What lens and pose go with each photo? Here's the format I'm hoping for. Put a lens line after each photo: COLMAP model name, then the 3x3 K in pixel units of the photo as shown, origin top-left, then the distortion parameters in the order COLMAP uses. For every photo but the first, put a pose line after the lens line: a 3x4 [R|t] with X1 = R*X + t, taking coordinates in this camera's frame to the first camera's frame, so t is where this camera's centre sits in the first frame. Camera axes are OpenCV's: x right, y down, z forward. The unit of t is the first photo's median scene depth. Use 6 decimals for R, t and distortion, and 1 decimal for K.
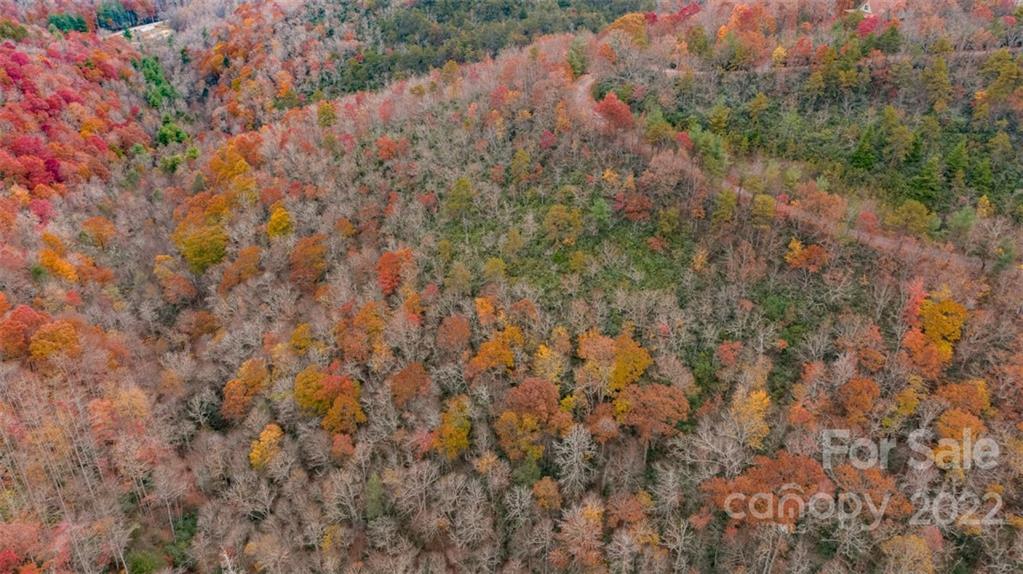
lens RADIAL K [[728.5, 0, 513.0], [0, 728.5, 288.5], [0, 0, 1]] dist [0.033266, -0.001731]
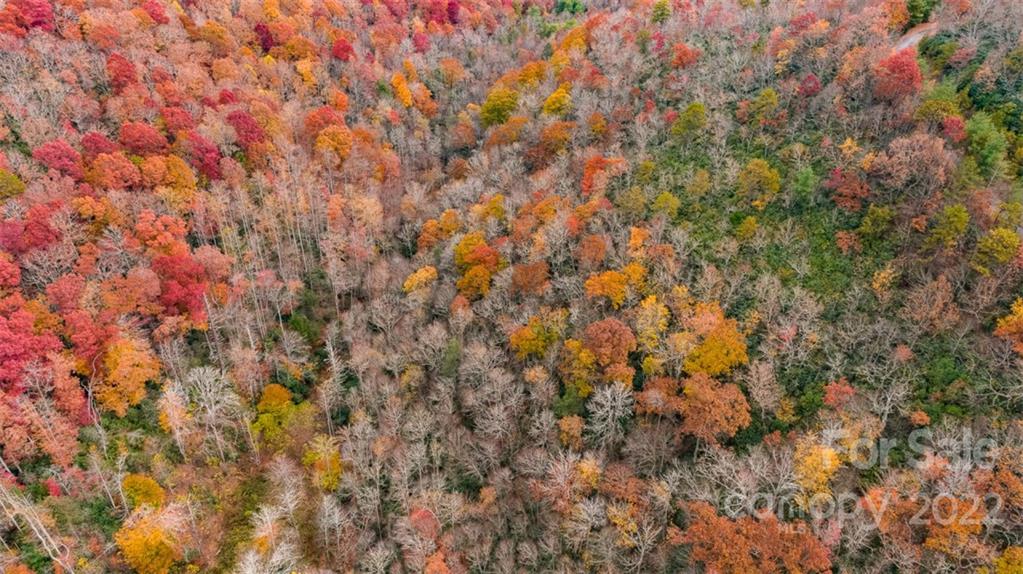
lens RADIAL K [[728.5, 0, 512.7], [0, 728.5, 284.8], [0, 0, 1]] dist [0.033266, -0.001731]
pose [[0.780666, 0.392253, -0.486517, 0.323124], [-0.331391, 0.919854, 0.209879, -0.065422], [0.529850, -0.002618, 0.848087, 0.111157]]
